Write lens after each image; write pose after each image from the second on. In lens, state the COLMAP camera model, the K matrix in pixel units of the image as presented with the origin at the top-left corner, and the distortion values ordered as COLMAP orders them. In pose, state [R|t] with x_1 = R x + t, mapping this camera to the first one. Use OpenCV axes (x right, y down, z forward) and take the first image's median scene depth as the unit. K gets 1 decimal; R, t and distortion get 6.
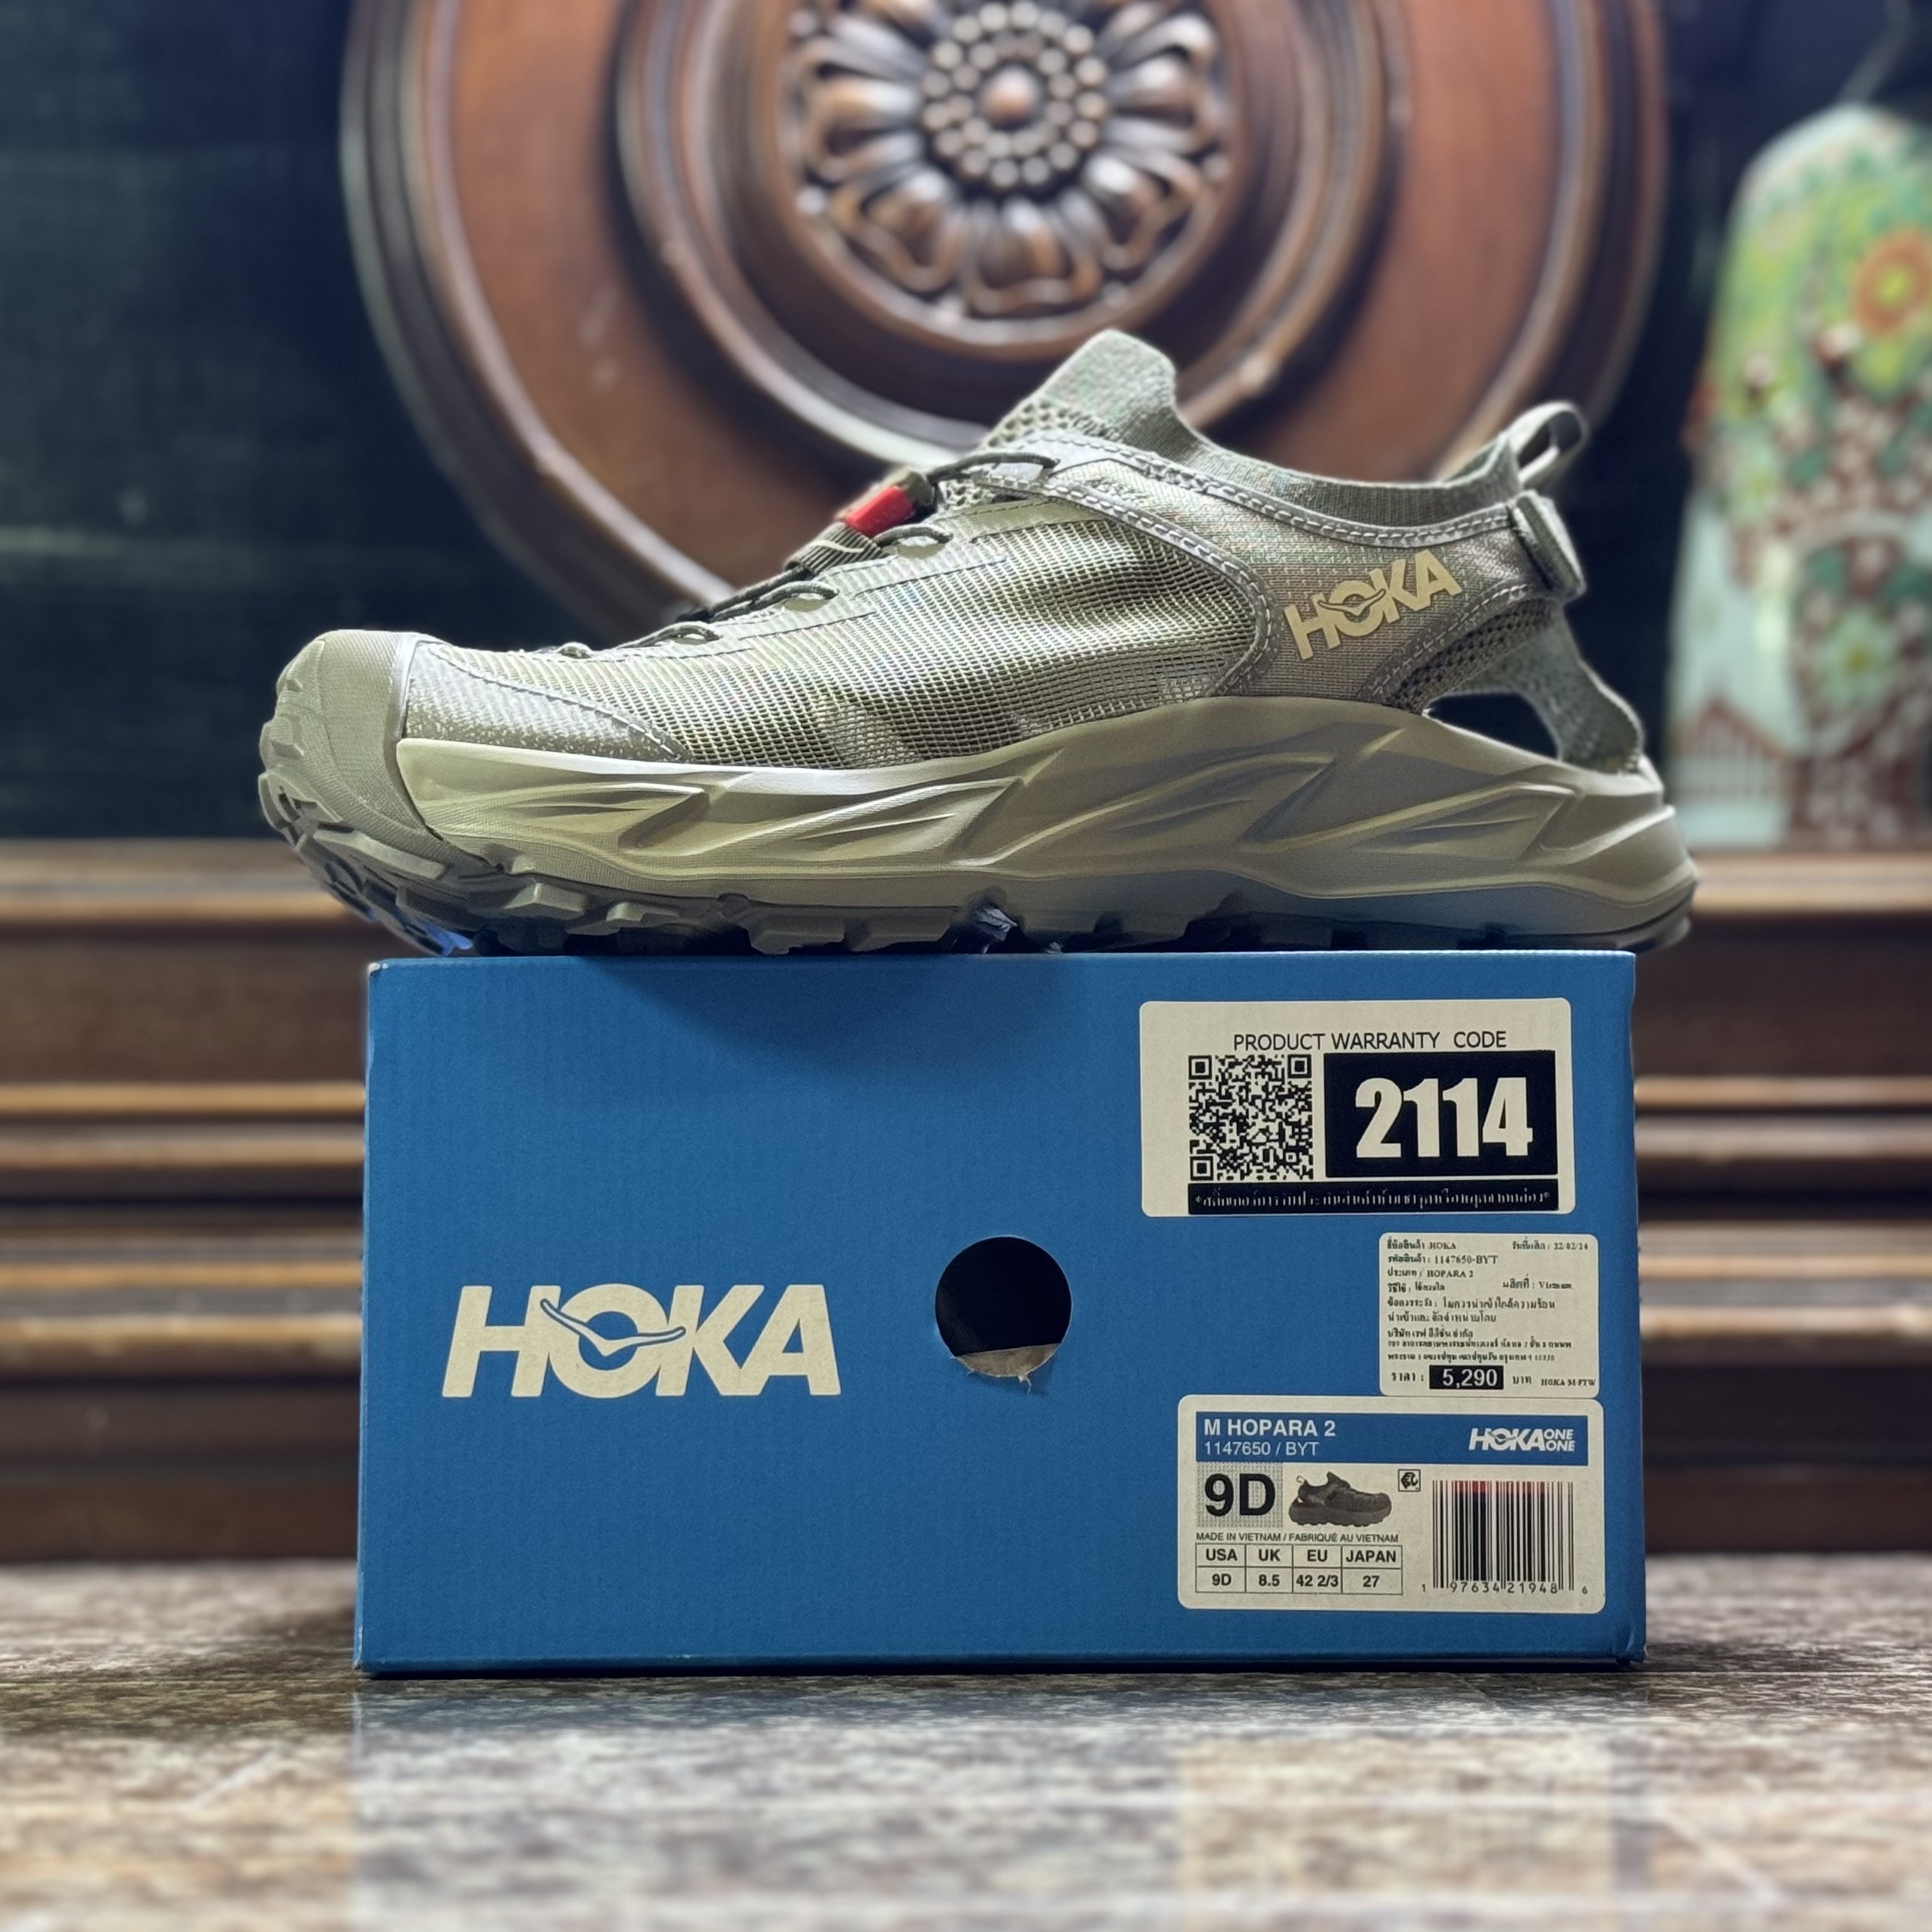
lens RADIAL K [[4013.4, 0, 966.0], [0, 4013.4, 966.0], [0, 0, 1]] dist [-0.029641, 1.702567]
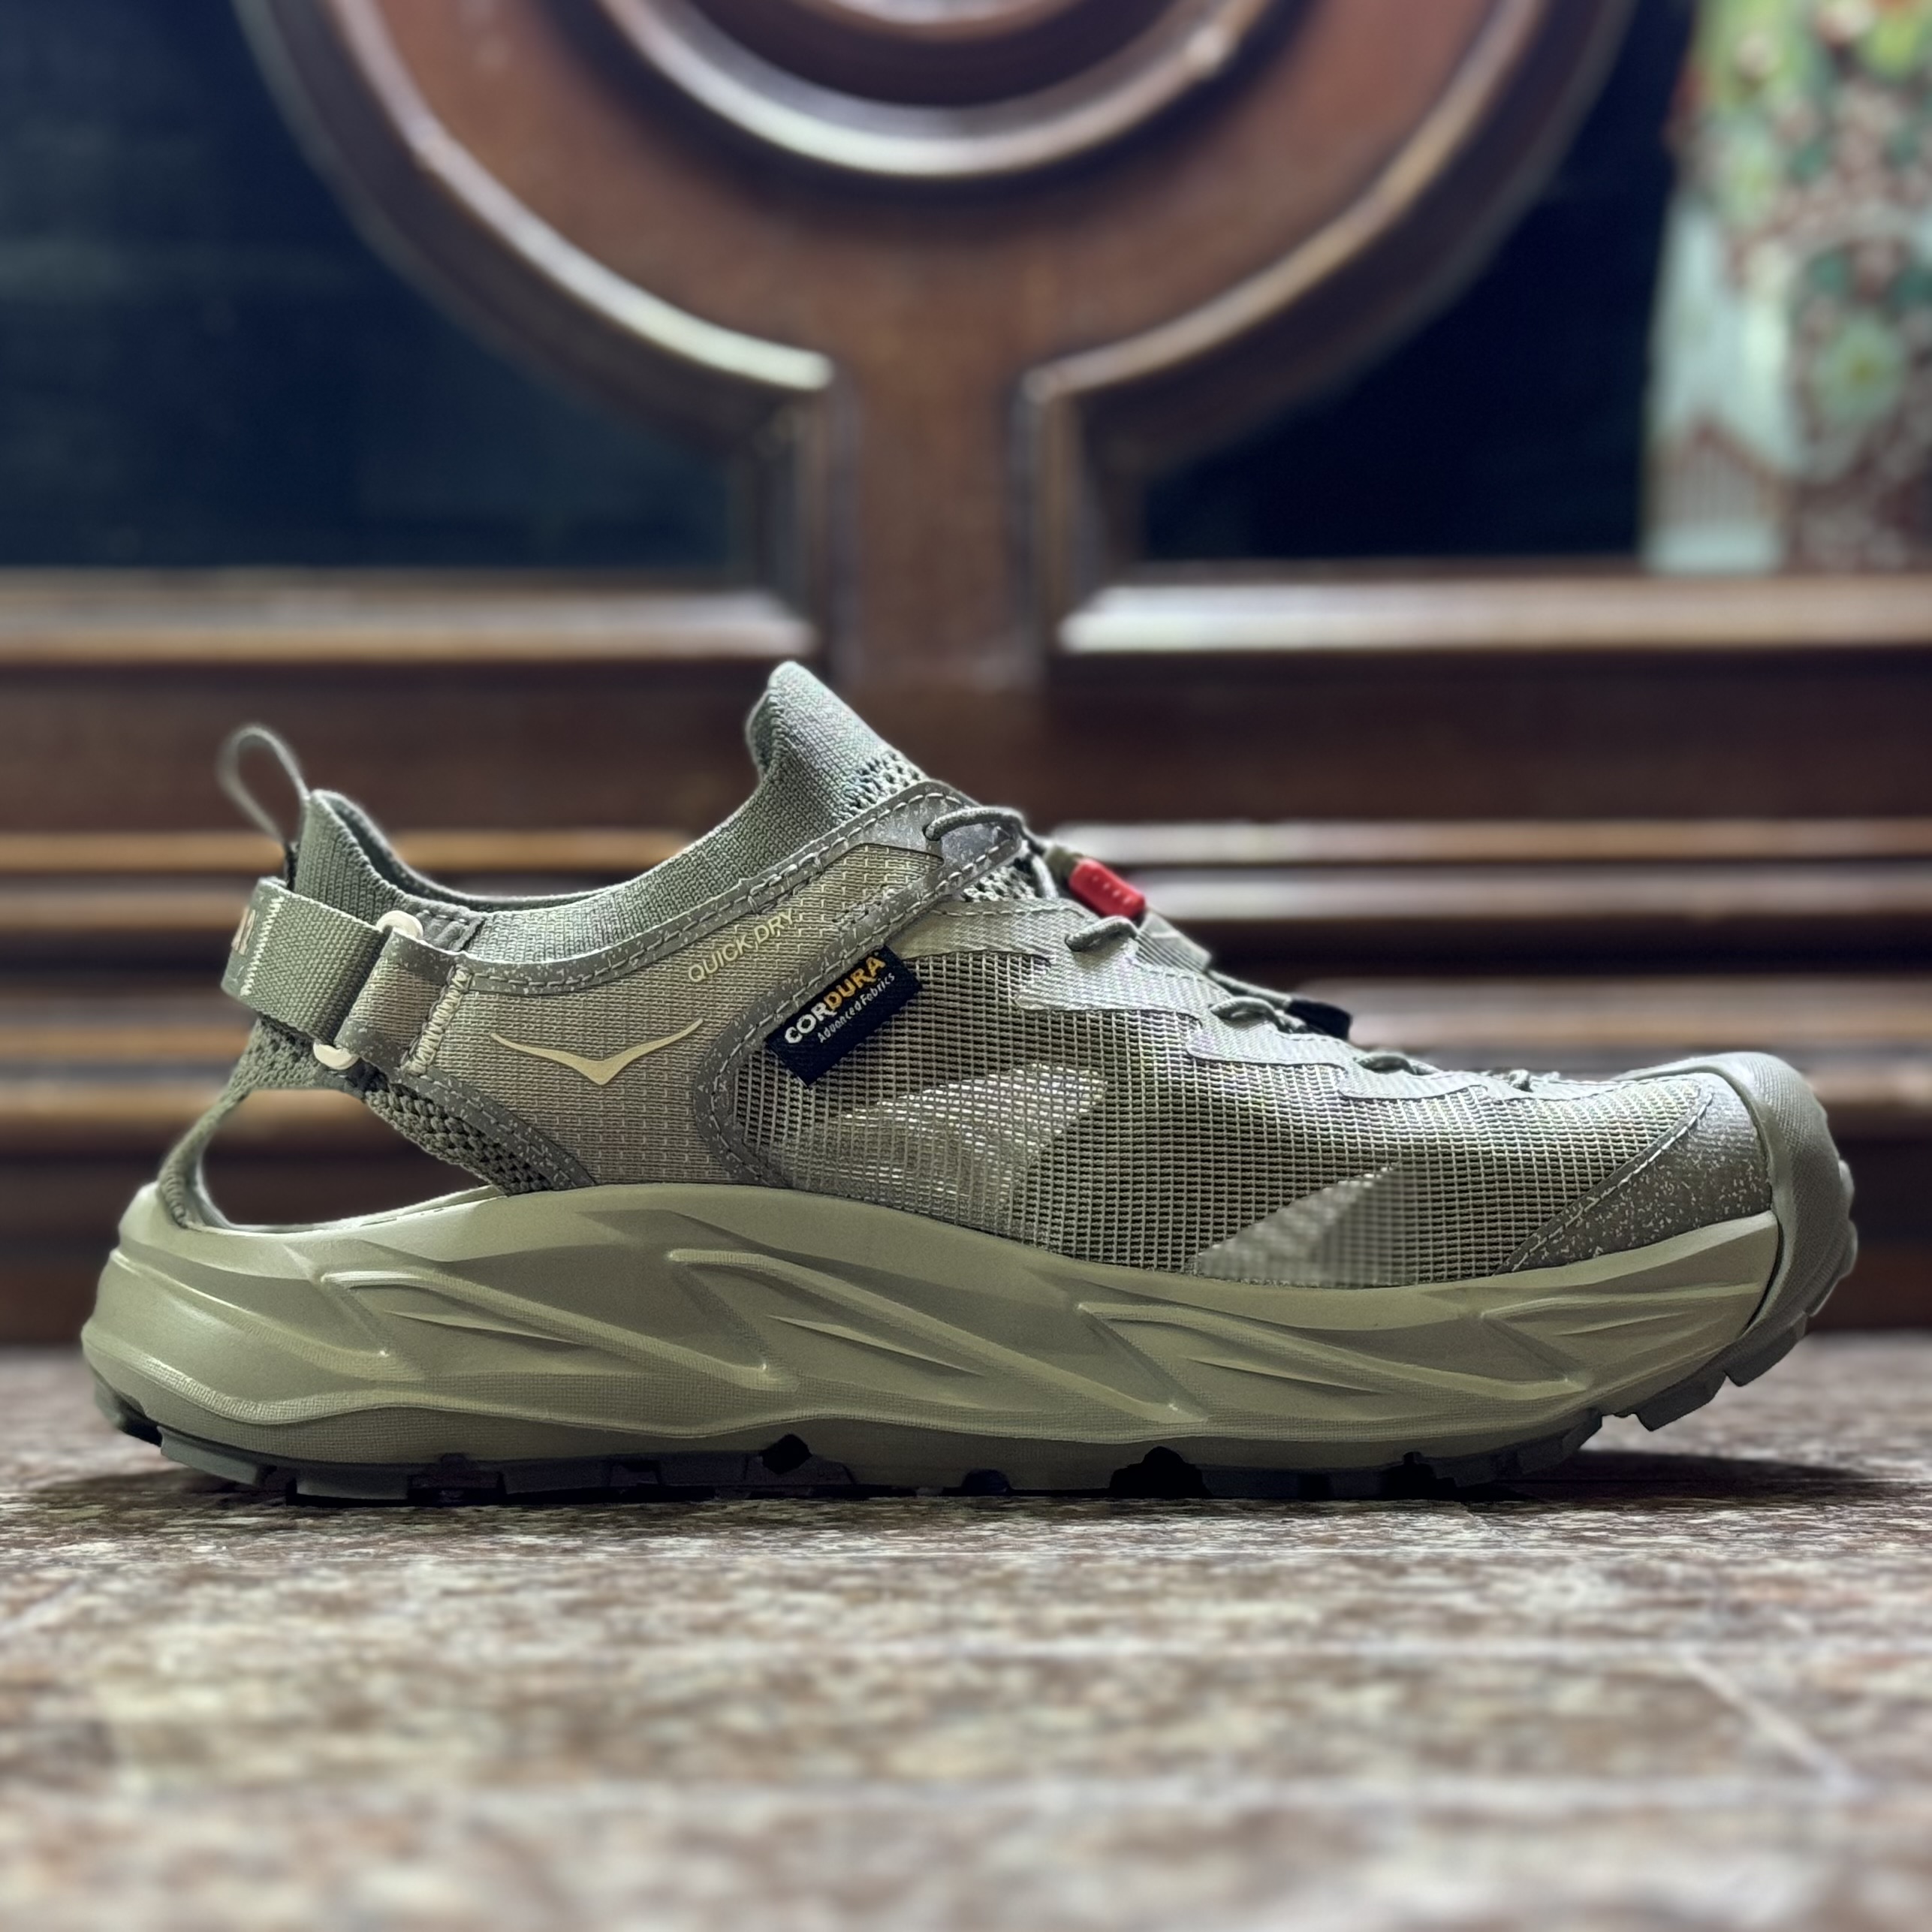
lens RADIAL K [[4013.4, 0, 966.0], [0, 4013.4, 966.0], [0, 0, 1]] dist [-0.029641, 1.702567]
pose [[0.999908, -0.002525, 0.013354, 0.008508], [0.001766, 0.998401, 0.056501, 0.014023], [-0.013475, -0.056472, 0.998313, 0.145188]]
